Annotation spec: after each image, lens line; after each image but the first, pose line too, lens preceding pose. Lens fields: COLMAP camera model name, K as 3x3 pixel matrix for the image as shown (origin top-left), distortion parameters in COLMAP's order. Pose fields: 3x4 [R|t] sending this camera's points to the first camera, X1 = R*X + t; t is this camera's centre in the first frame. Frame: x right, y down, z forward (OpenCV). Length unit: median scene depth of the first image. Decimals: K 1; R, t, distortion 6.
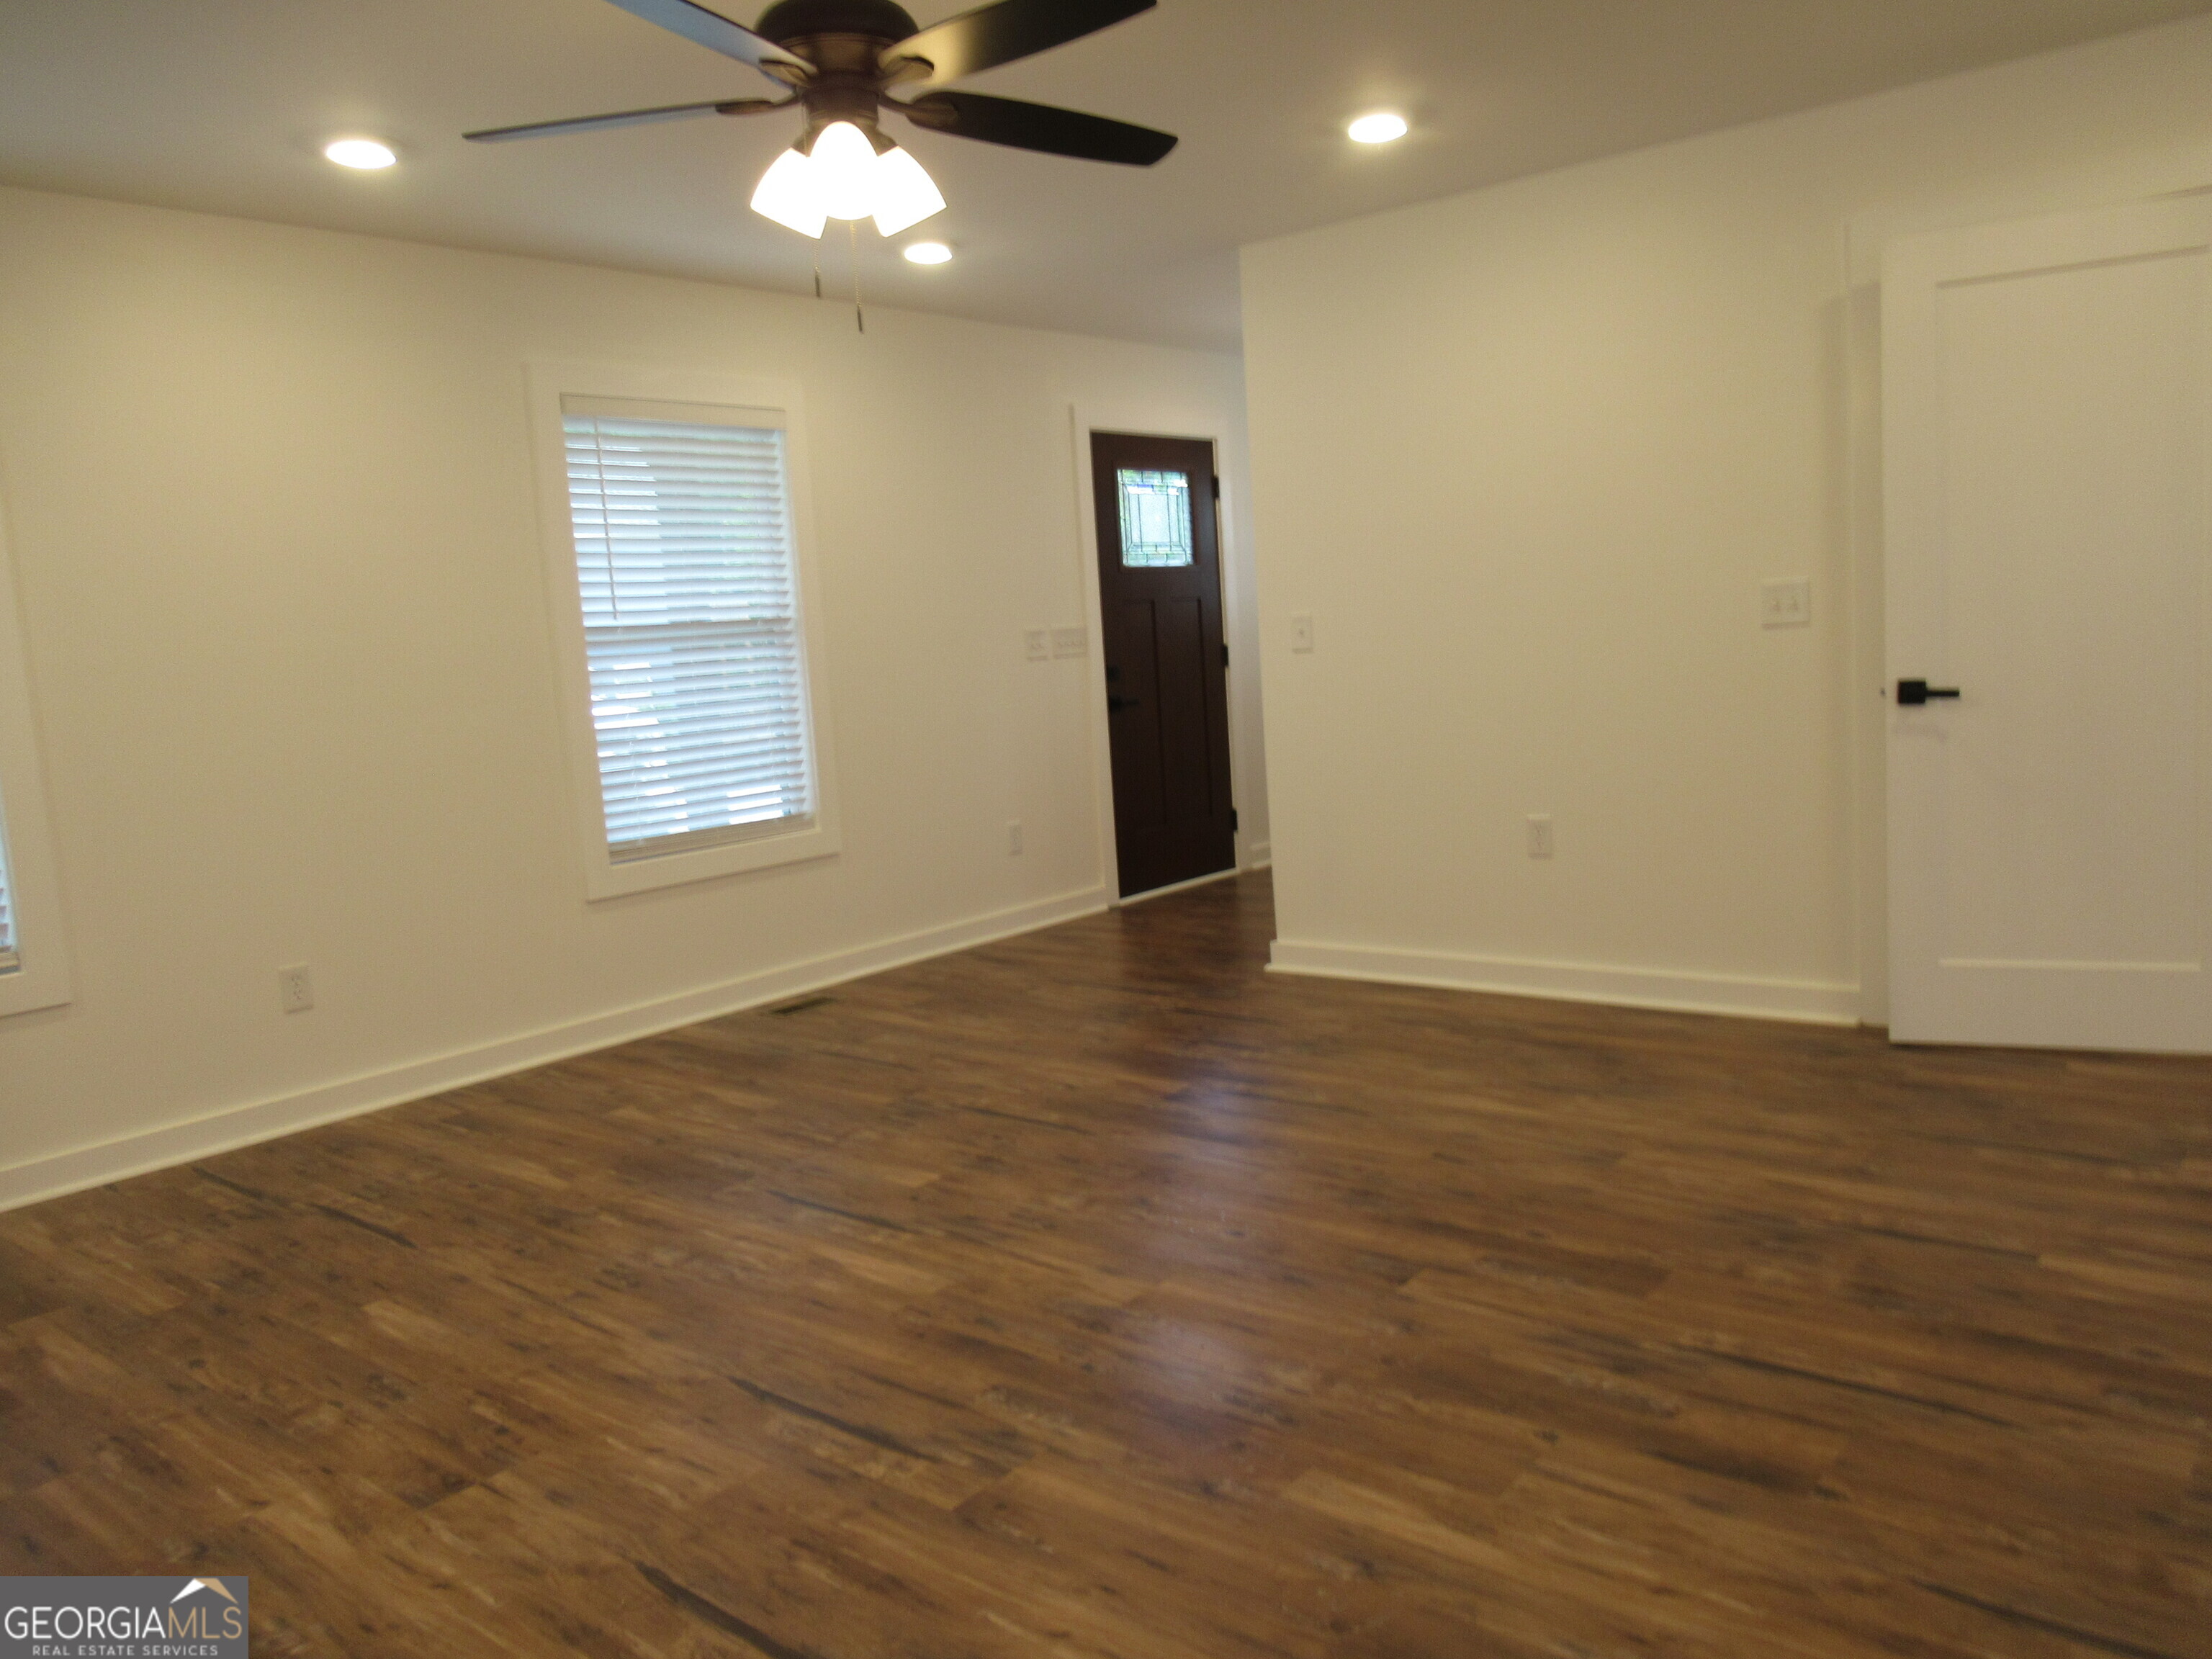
lens RADIAL K [[1646.2, 0, 1097.1], [0, 1646.2, 832.4], [0, 0, 1]] dist [-0.004395, 0.001131]
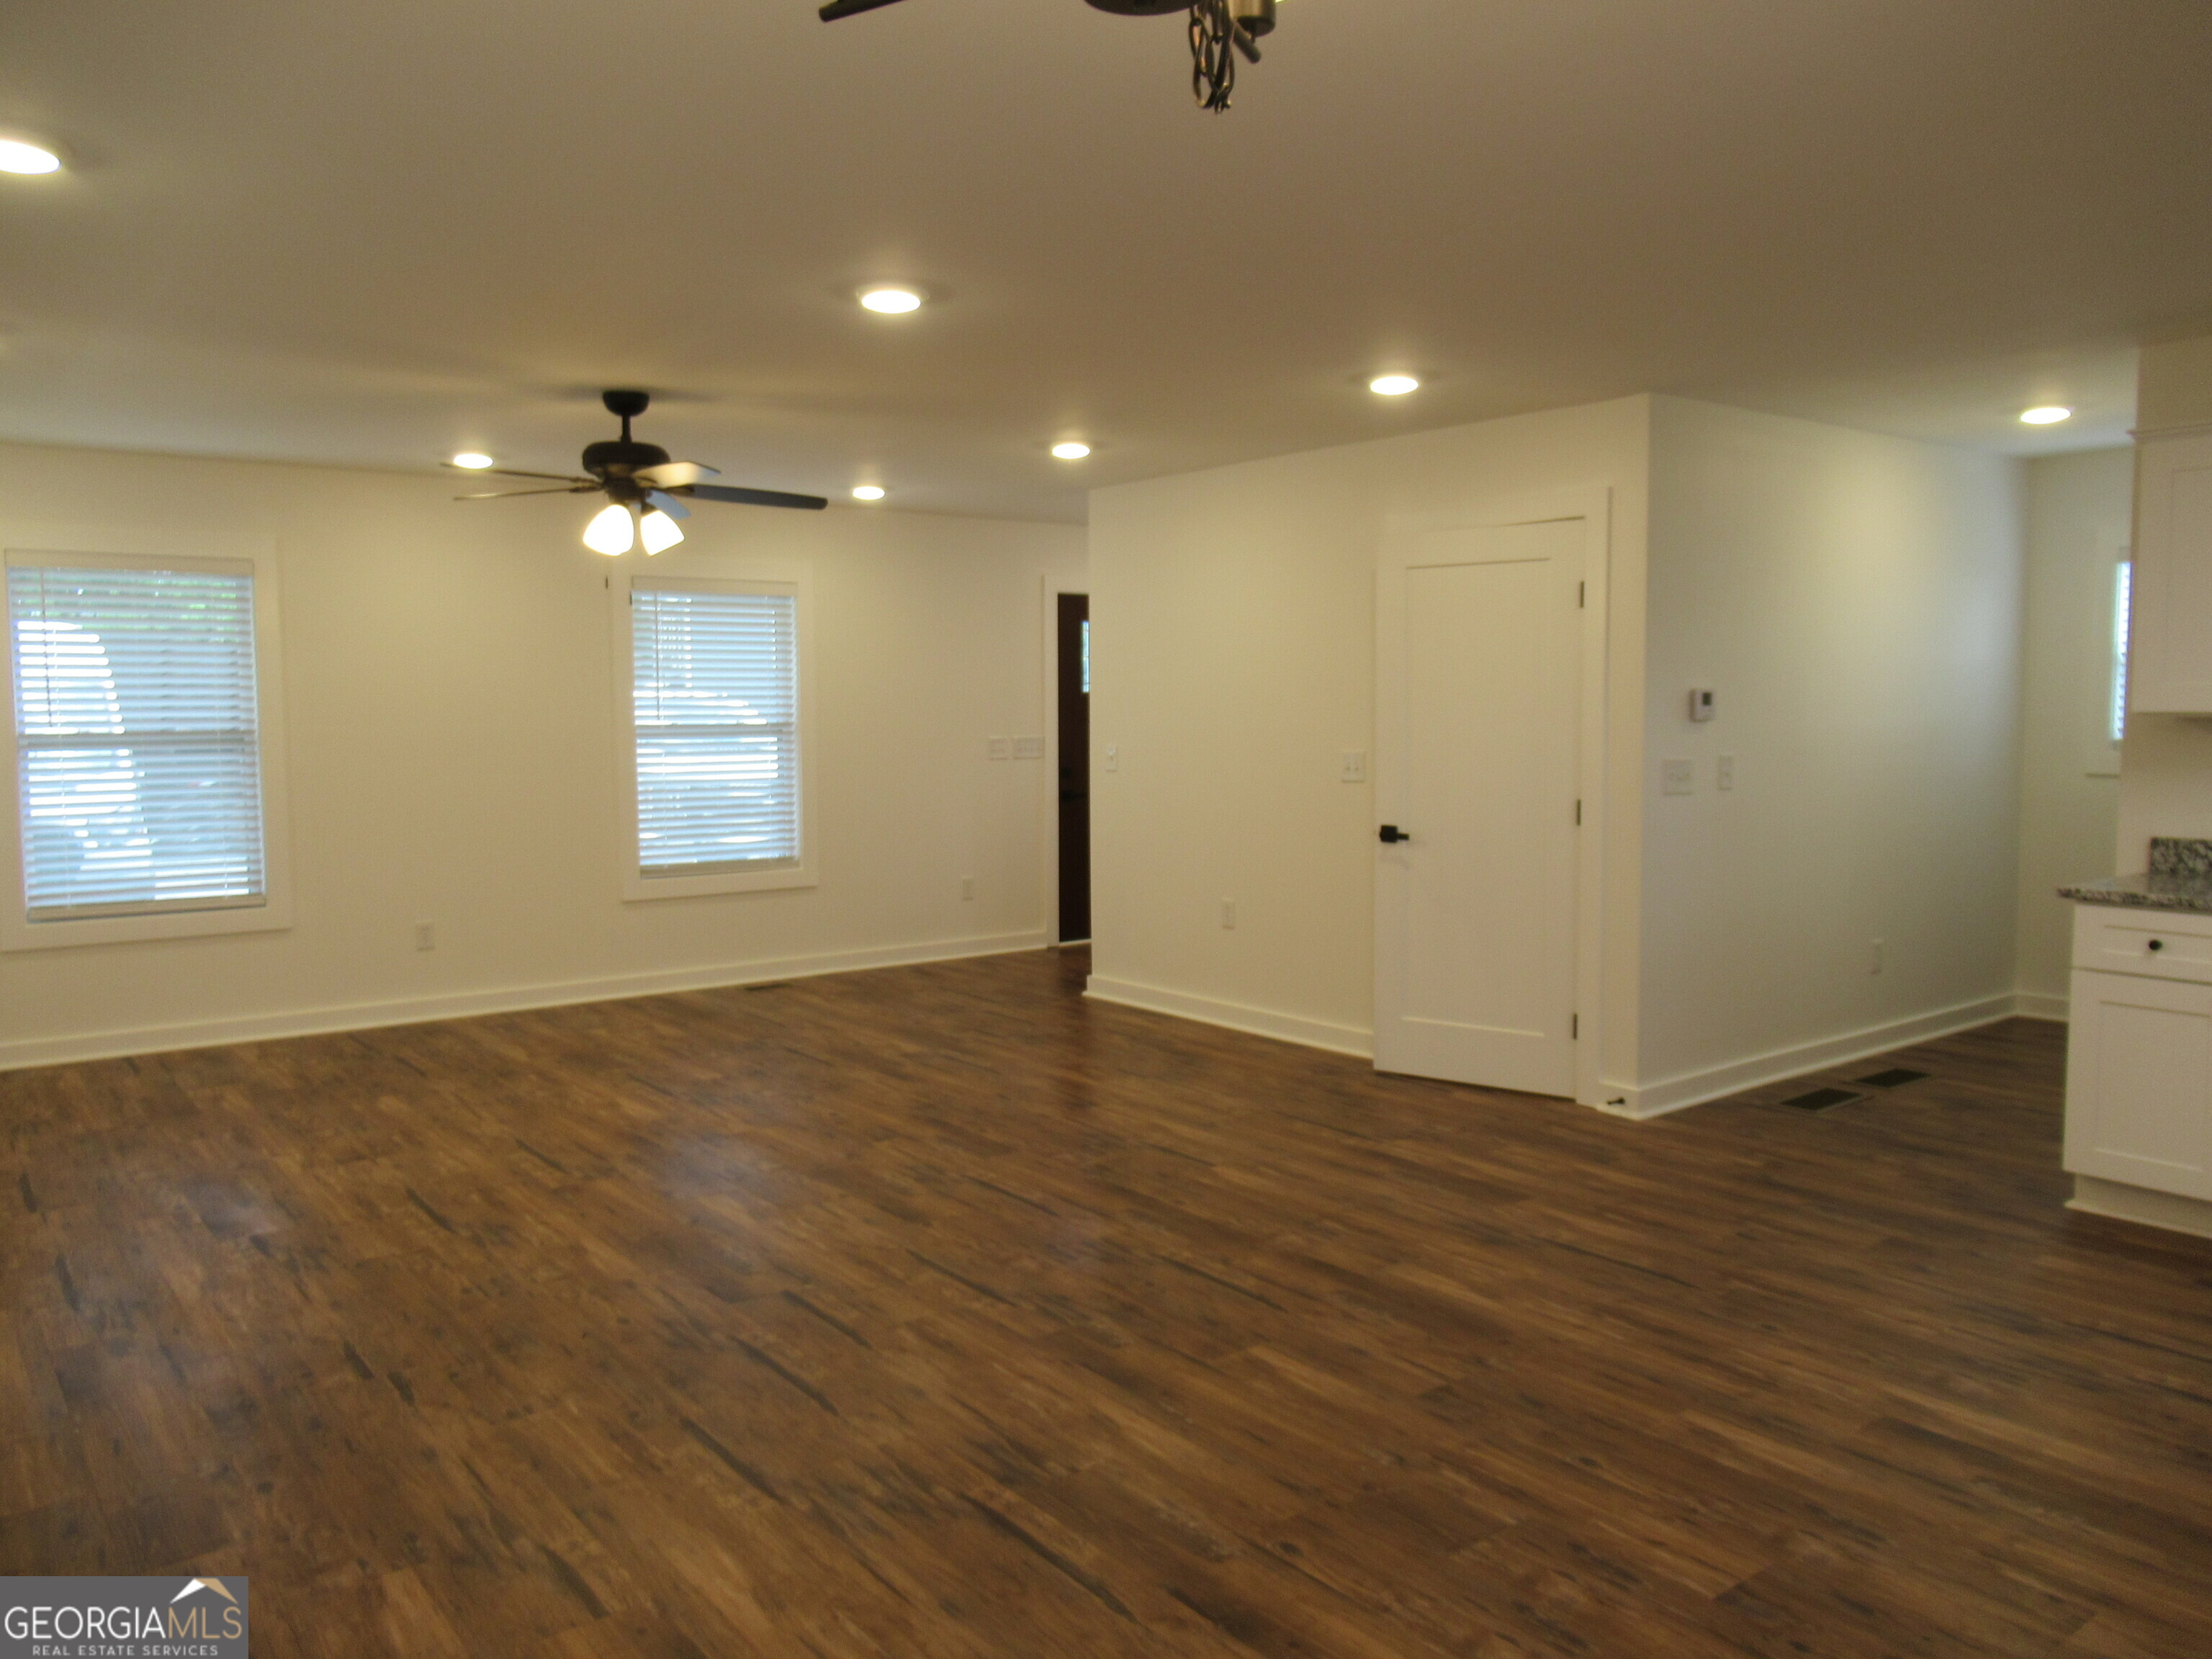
lens RADIAL K [[1646.1, 0, 1100.8], [0, 1646.1, 839.6], [0, 0, 1]] dist [0.001127, -0.009868]
pose [[0.973807, 0.079853, -0.212892, 0.679134], [-0.087075, 0.995894, -0.024754, -0.024990], [0.210041, 0.042644, 0.976762, -0.620913]]
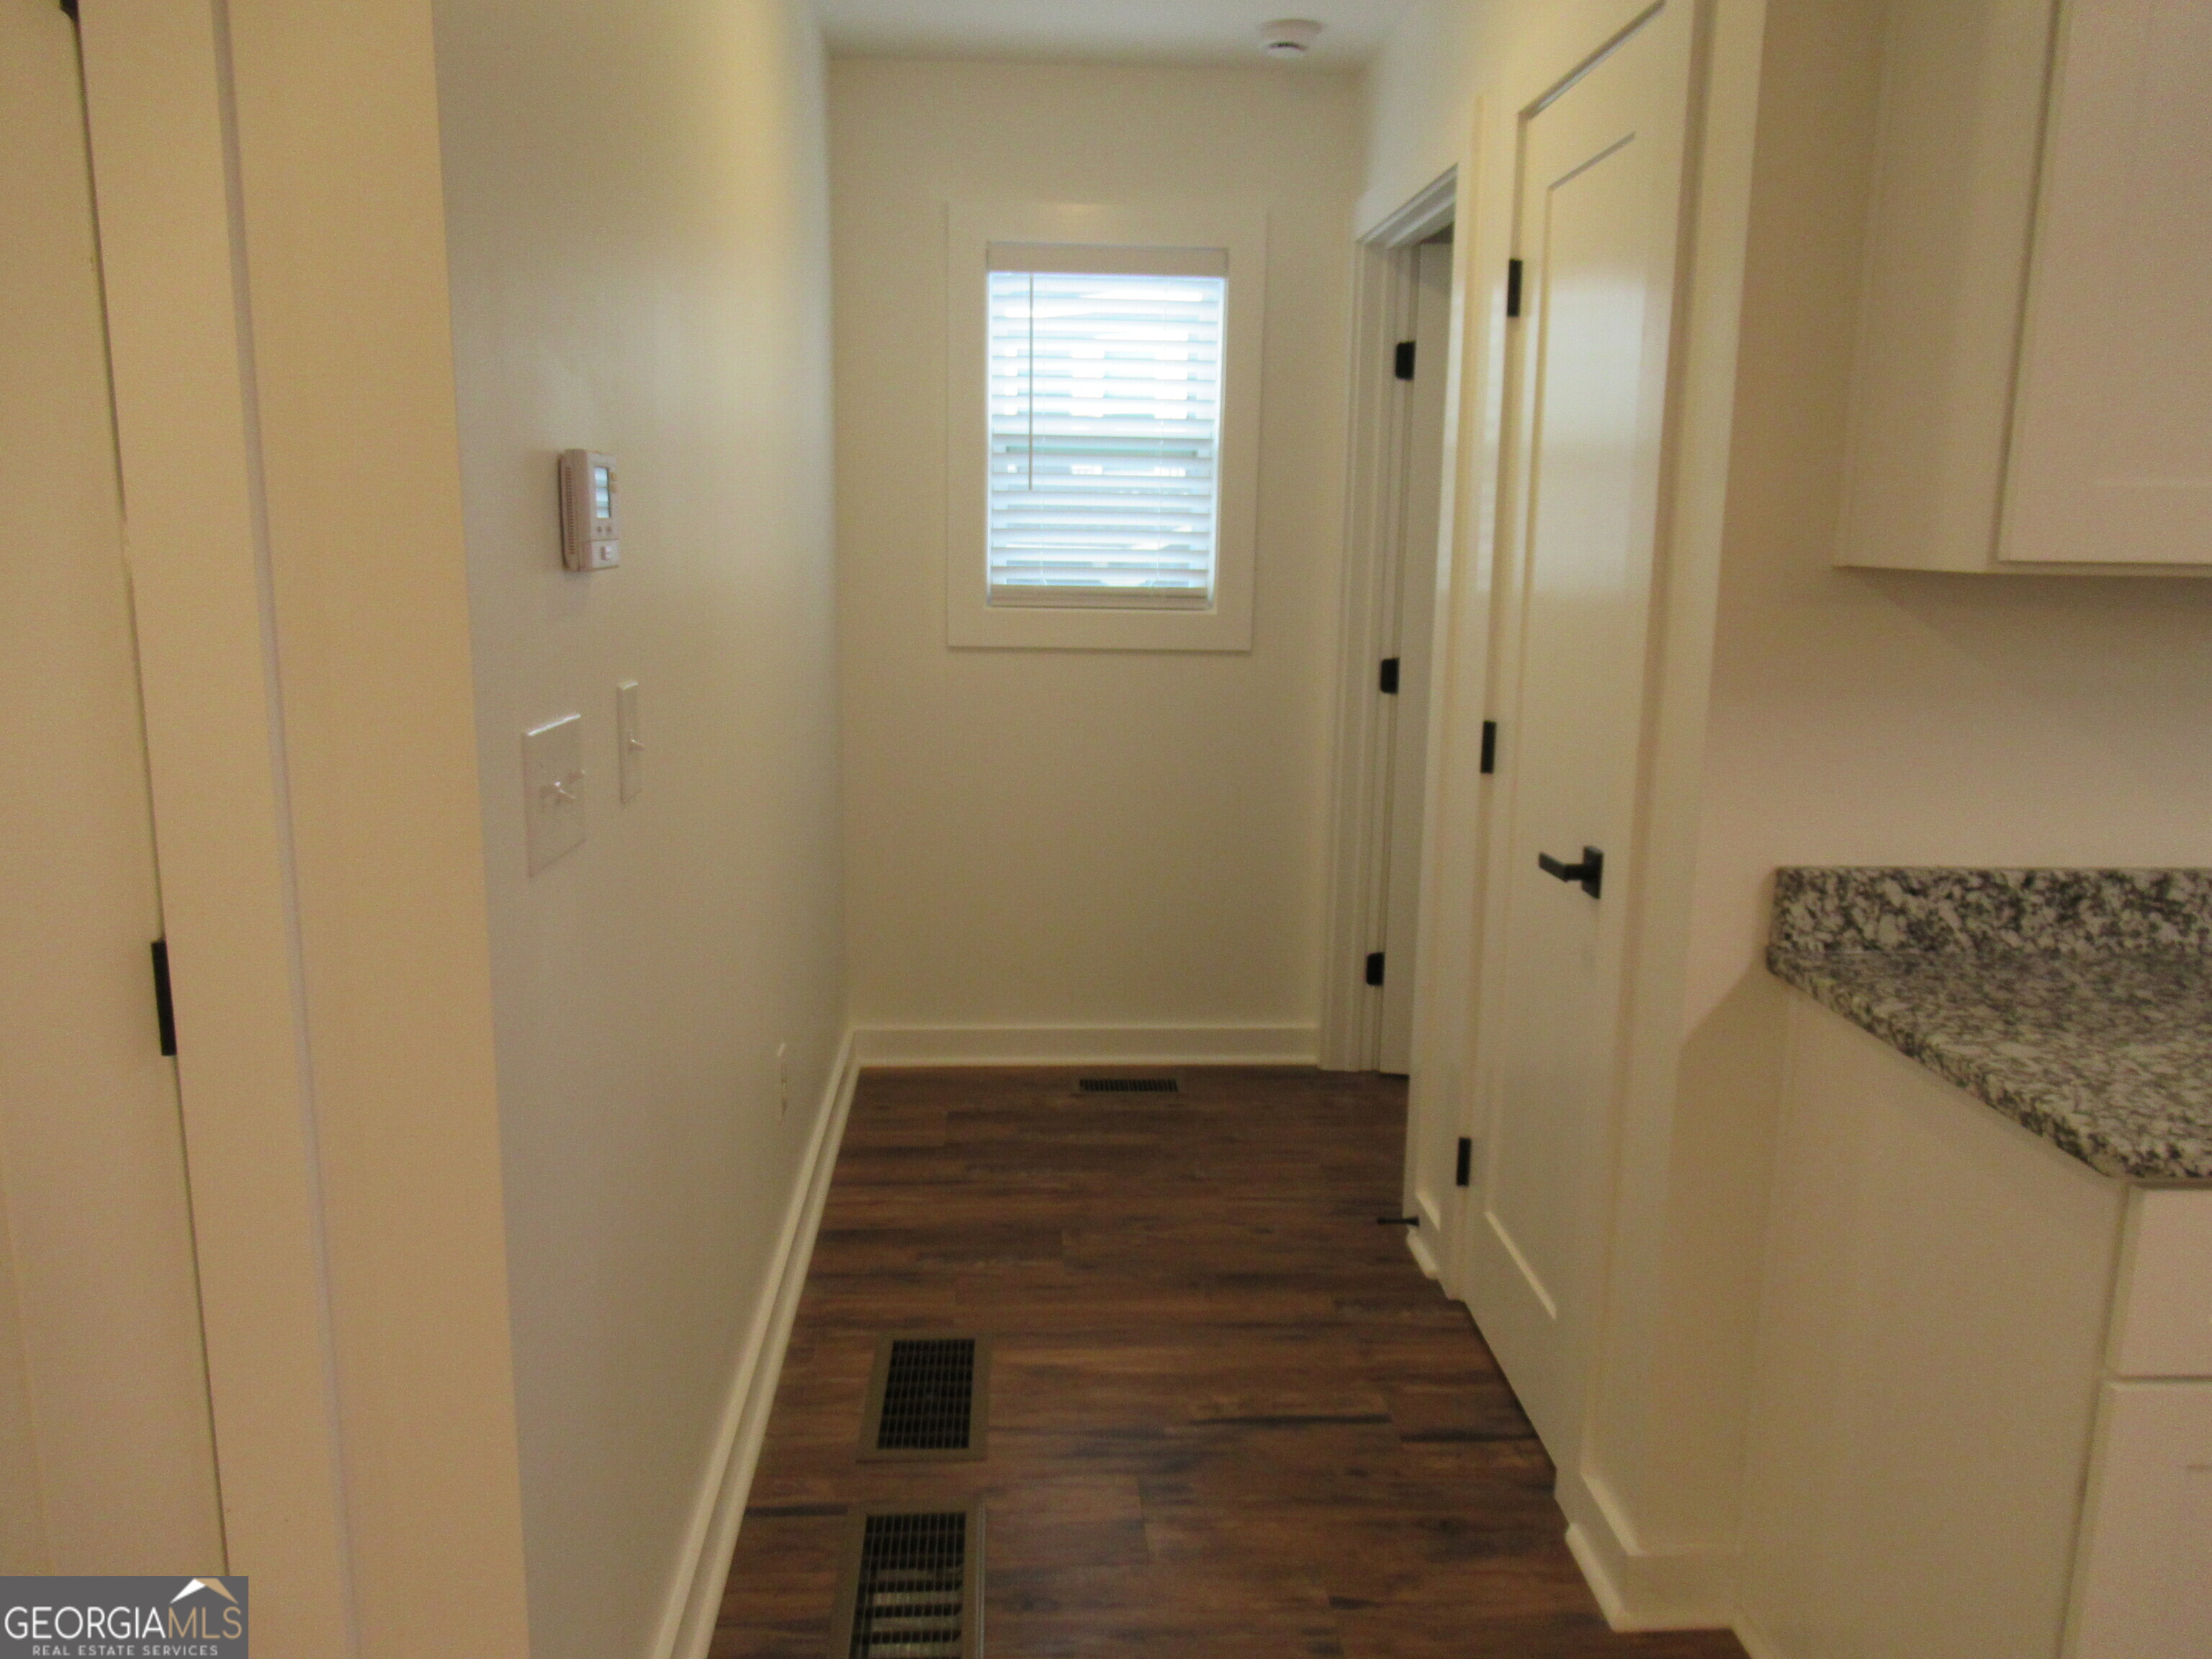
lens RADIAL K [[1646.1, 0, 1100.8], [0, 1646.1, 839.6], [0, 0, 1]] dist [0.001127, -0.009868]
pose [[0.732167, -0.050112, 0.679279, 0.700800], [0.019949, 0.998440, 0.052155, -0.186423], [-0.680833, -0.024635, 0.732025, 0.703756]]
